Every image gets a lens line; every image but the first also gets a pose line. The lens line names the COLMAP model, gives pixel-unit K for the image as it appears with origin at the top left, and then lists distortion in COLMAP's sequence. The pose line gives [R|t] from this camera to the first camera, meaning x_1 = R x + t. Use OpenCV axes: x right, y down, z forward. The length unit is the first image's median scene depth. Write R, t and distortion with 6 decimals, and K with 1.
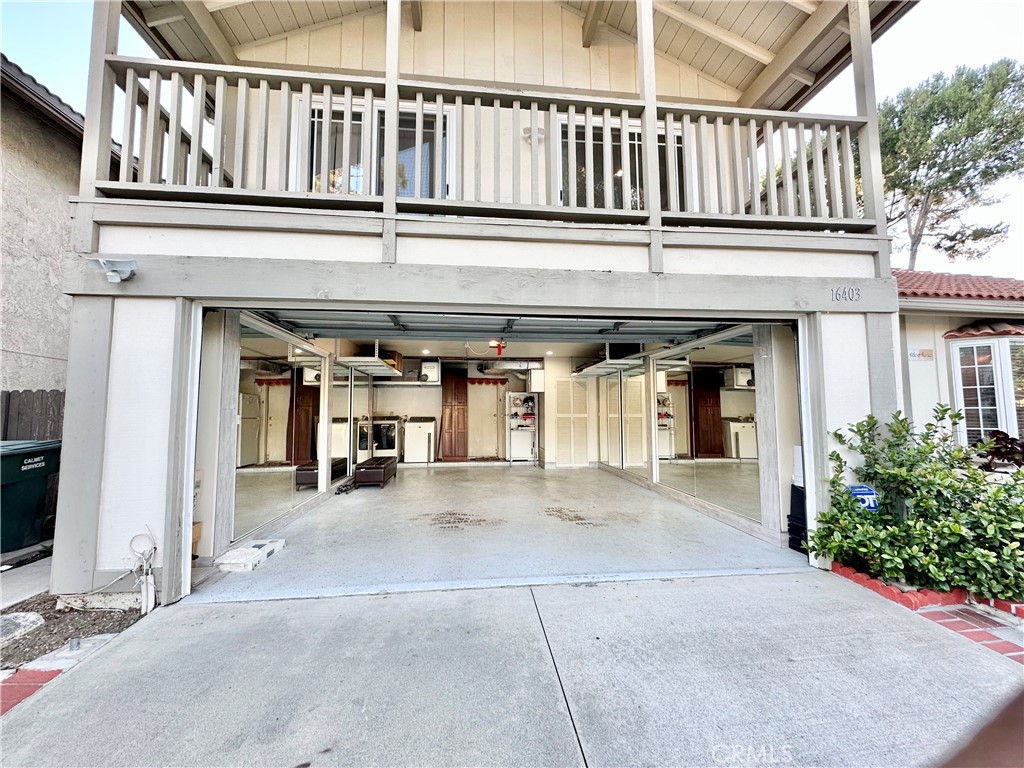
lens RADIAL K [[410.6, 0, 512.0], [0, 410.6, 384.0], [0, 0, 1]] dist [-0.000213, -0.000020]
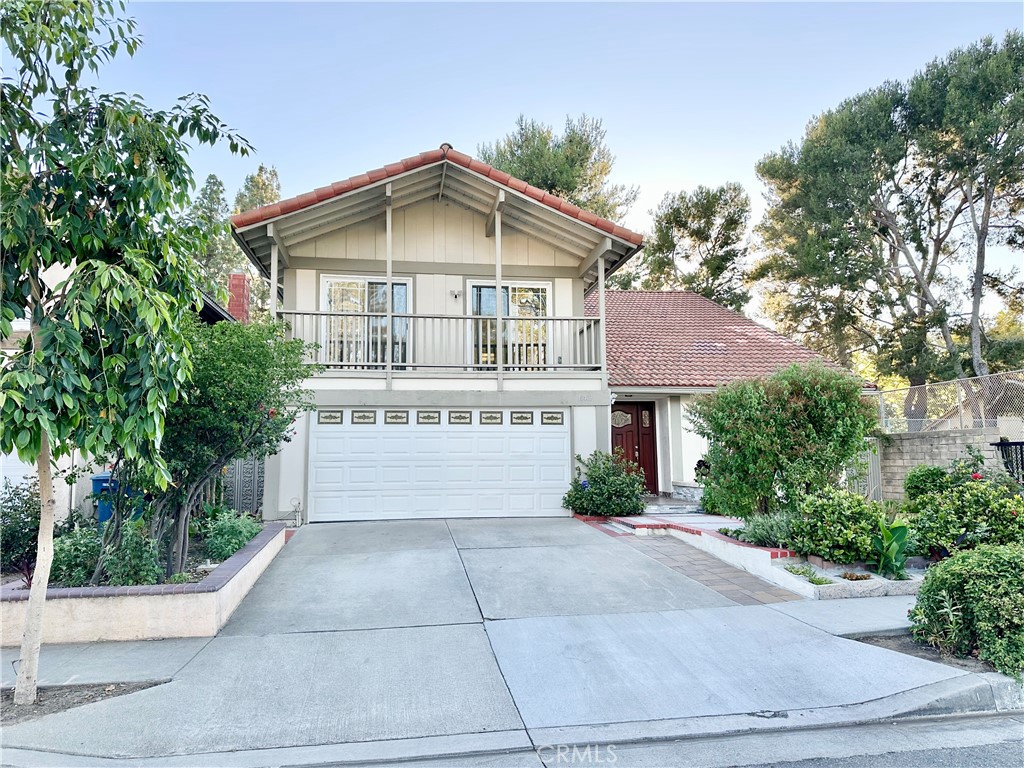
lens RADIAL K [[706.2, 0, 512.0], [0, 706.2, 384.0], [0, 0, 1]] dist [0.052312, -0.066316]
pose [[0.998805, 0.000127, 0.048876, 0.215418], [0.001646, 0.999342, -0.036235, -0.160005], [-0.048848, 0.036273, 0.998147, -3.028926]]
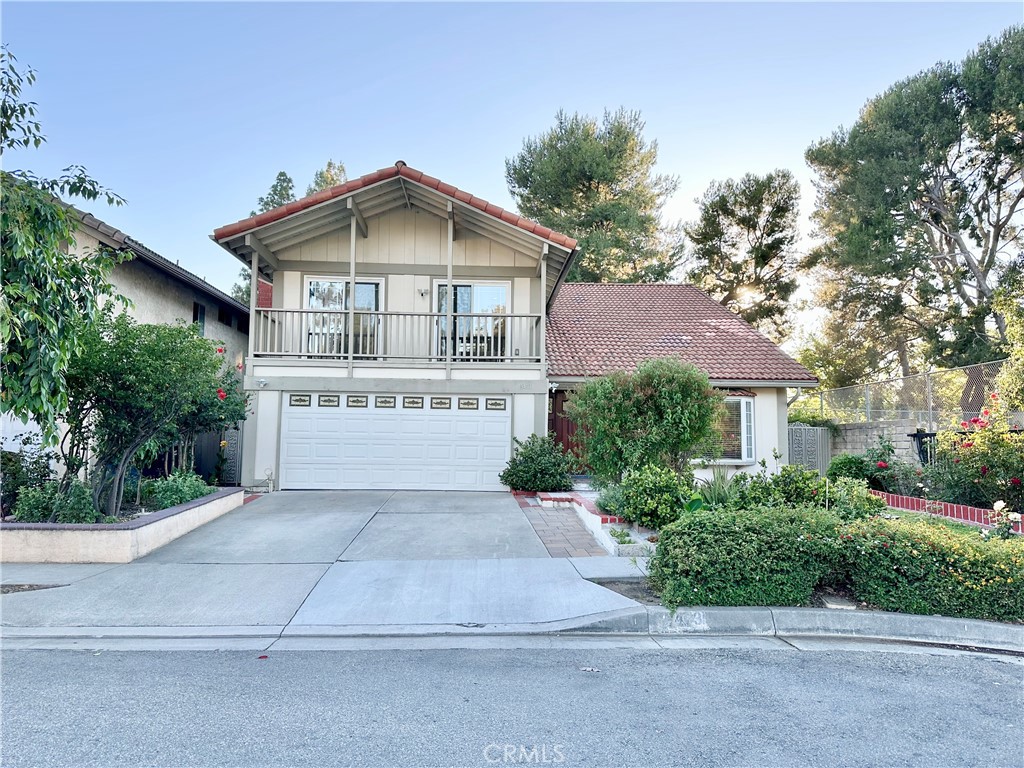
lens RADIAL K [[706.2, 0, 512.0], [0, 706.2, 384.0], [0, 0, 1]] dist [0.052312, -0.066316]
pose [[0.997908, 0.010817, -0.063735, 1.044754], [-0.011914, 0.999787, -0.016864, -0.164982], [0.063539, 0.017588, 0.997824, -3.521235]]
